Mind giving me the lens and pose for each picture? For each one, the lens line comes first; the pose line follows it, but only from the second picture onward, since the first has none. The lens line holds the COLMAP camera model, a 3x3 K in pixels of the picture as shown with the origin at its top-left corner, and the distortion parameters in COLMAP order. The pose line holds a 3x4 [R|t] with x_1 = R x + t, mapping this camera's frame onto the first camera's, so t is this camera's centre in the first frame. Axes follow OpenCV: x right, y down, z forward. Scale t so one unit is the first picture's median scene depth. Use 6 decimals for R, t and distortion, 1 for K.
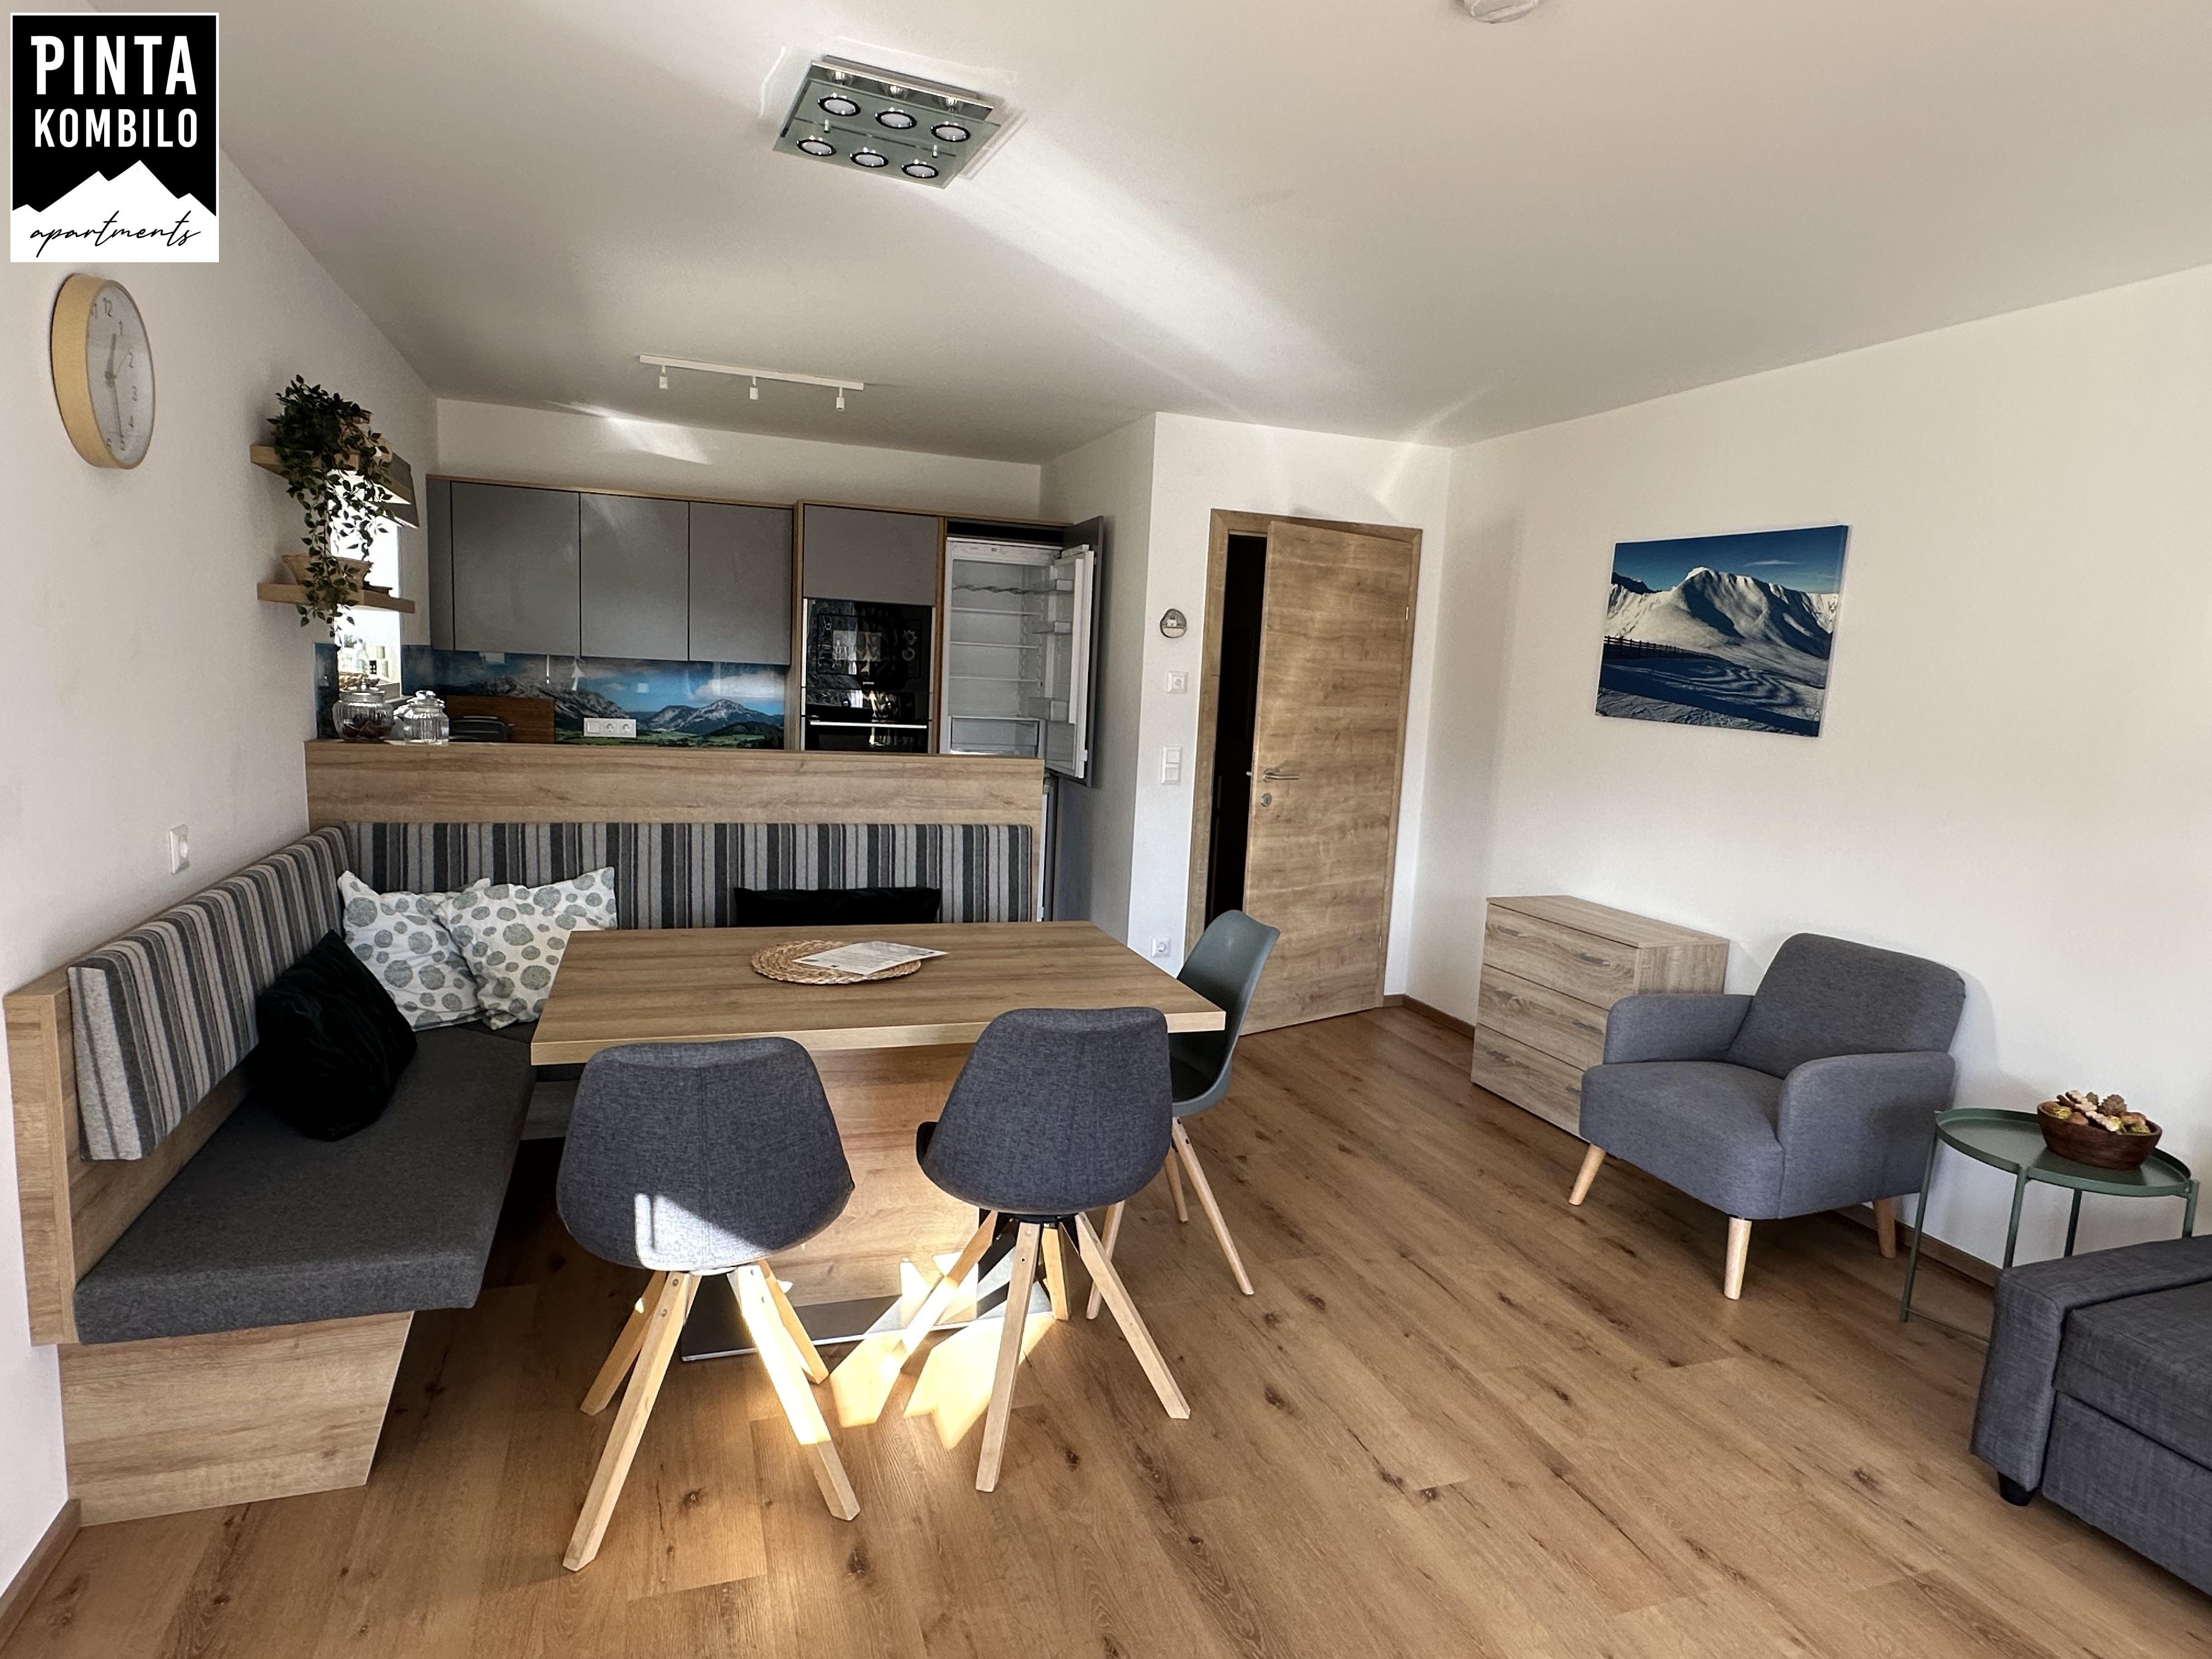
lens RADIAL K [[1239.0, 0, 1107.5], [0, 1239.0, 828.1], [0, 0, 1]] dist [-0.003389, 0.003403]
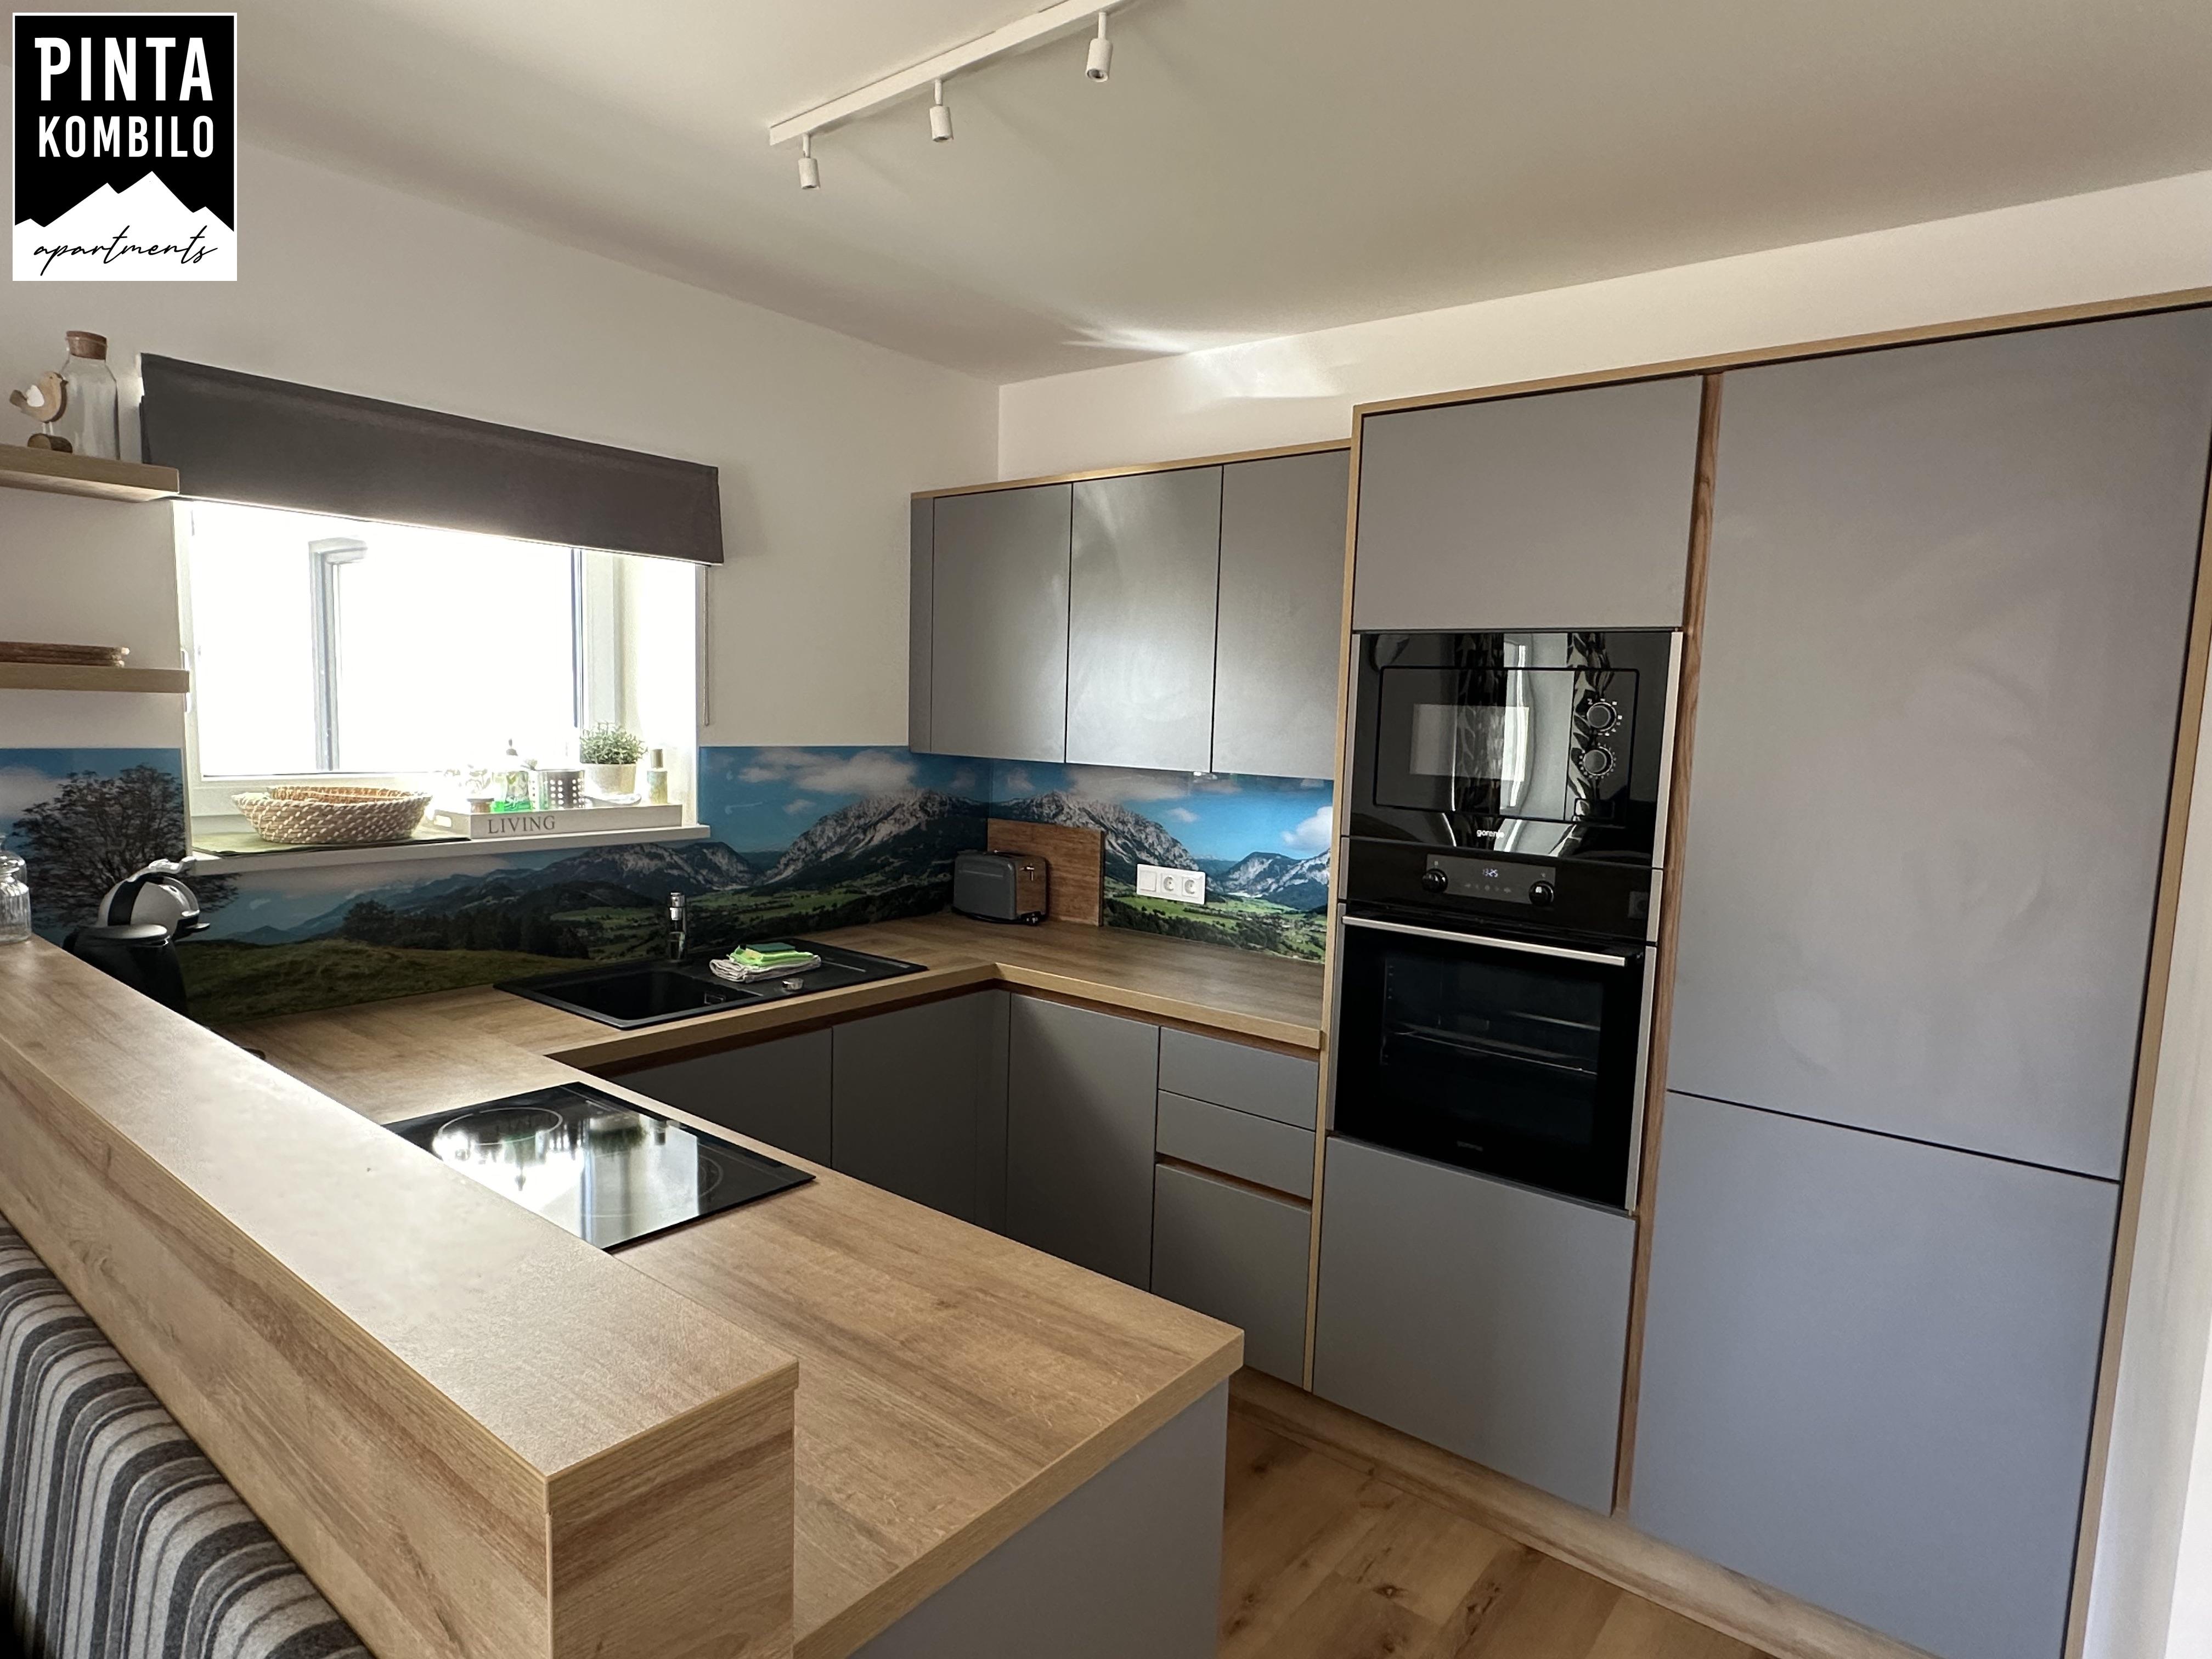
lens RADIAL K [[1239.0, 0, 1108.9], [0, 1239.0, 832.0], [0, 0, 1]] dist [-0.003389, 0.003403]
pose [[0.522353, 0.050465, -0.851235, 0.081318], [-0.123462, 0.992205, -0.016939, -0.092406], [0.843744, 0.113943, 0.524512, 0.669687]]
